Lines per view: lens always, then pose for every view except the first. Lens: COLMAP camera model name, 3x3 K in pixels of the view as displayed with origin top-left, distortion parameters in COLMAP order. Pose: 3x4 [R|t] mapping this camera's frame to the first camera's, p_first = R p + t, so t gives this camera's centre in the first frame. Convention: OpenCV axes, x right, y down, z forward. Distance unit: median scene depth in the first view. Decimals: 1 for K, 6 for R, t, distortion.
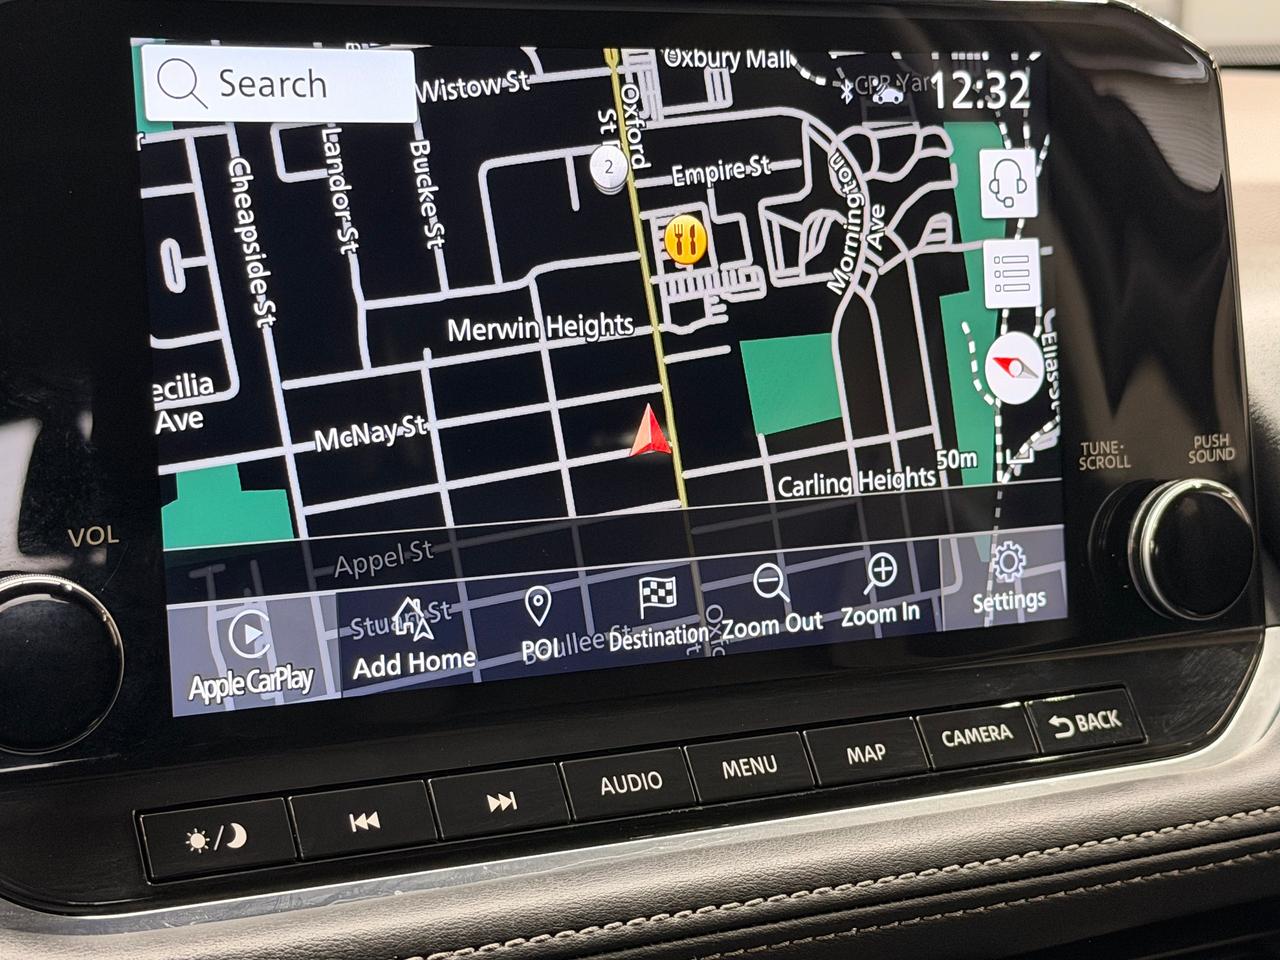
lens RADIAL K [[2585.7, 0, 640.0], [0, 2585.7, 480.0], [0, 0, 1]] dist [0.138418, -0.187760]
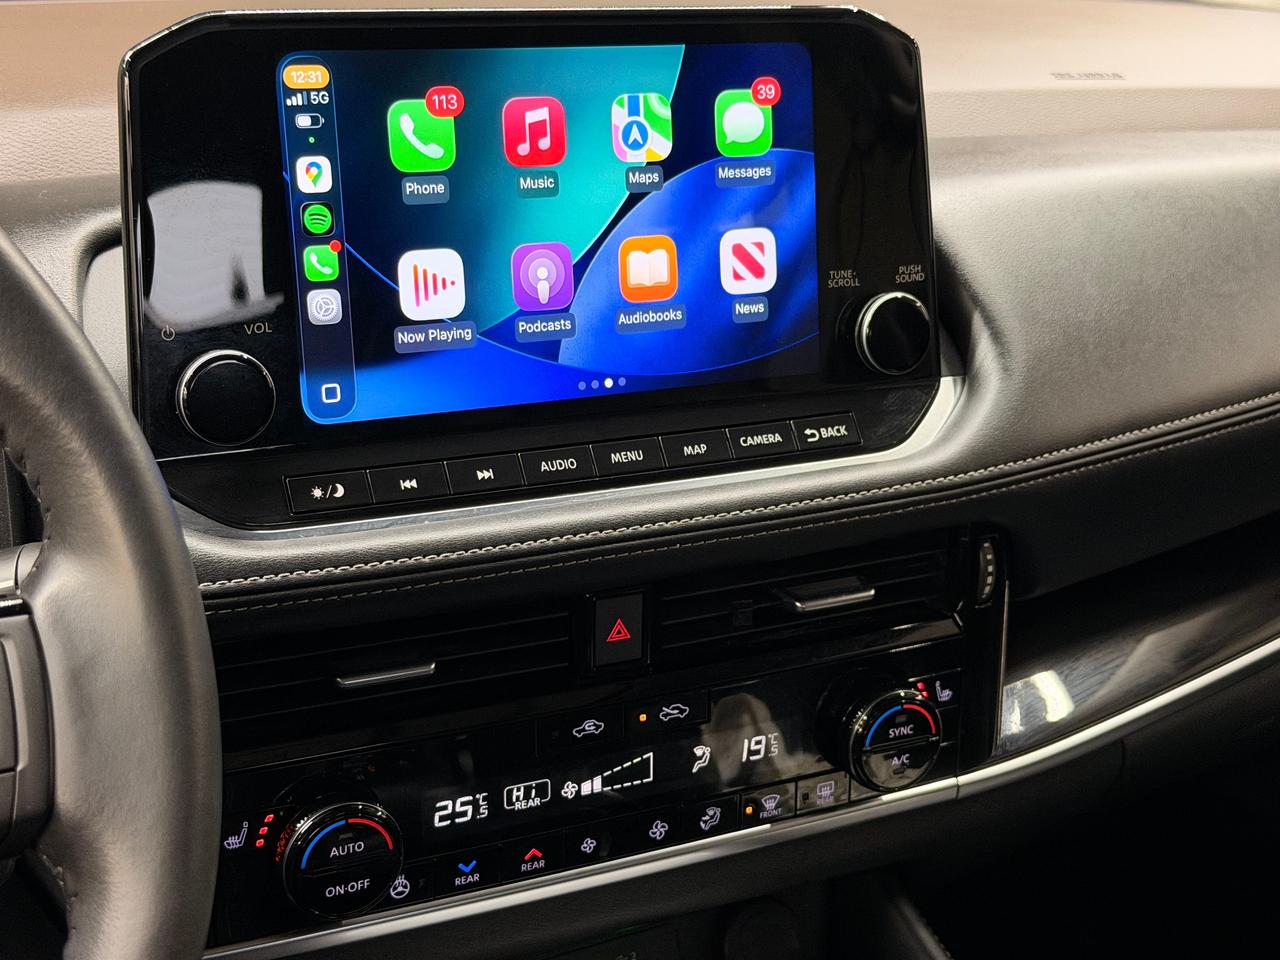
lens RADIAL K [[1960.2, 0, 640.0], [0, 1960.2, 480.0], [0, 0, 1]] dist [0.148305, -0.077693]
pose [[0.999483, 0.010722, -0.030320, 0.090256], [-0.006809, 0.991965, 0.126330, -0.043641], [0.031431, -0.126058, 0.991525, -0.339670]]
